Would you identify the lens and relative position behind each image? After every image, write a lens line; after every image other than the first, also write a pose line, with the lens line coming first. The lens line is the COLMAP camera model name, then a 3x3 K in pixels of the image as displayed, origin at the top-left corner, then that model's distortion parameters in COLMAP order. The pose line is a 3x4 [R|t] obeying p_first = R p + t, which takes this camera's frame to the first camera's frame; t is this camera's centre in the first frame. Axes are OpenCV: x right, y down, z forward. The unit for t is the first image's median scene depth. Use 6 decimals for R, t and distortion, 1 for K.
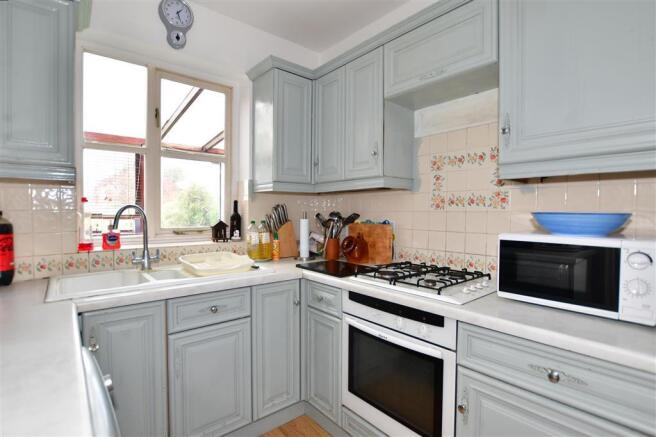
lens RADIAL K [[318.5, 0, 328.0], [0, 318.5, 218.5], [0, 0, 1]] dist [-0.022084, 0.000771]
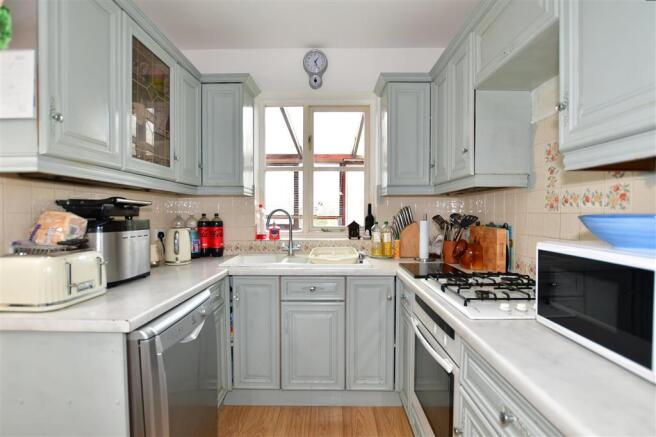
lens RADIAL K [[318.5, 0, 328.0], [0, 318.5, 218.5], [0, 0, 1]] dist [-0.022084, 0.000771]
pose [[0.758515, 0.008443, -0.651601, 0.430903], [-0.010869, 0.999941, 0.000305, -0.002735], [0.651565, 0.006851, 0.758562, 0.041340]]
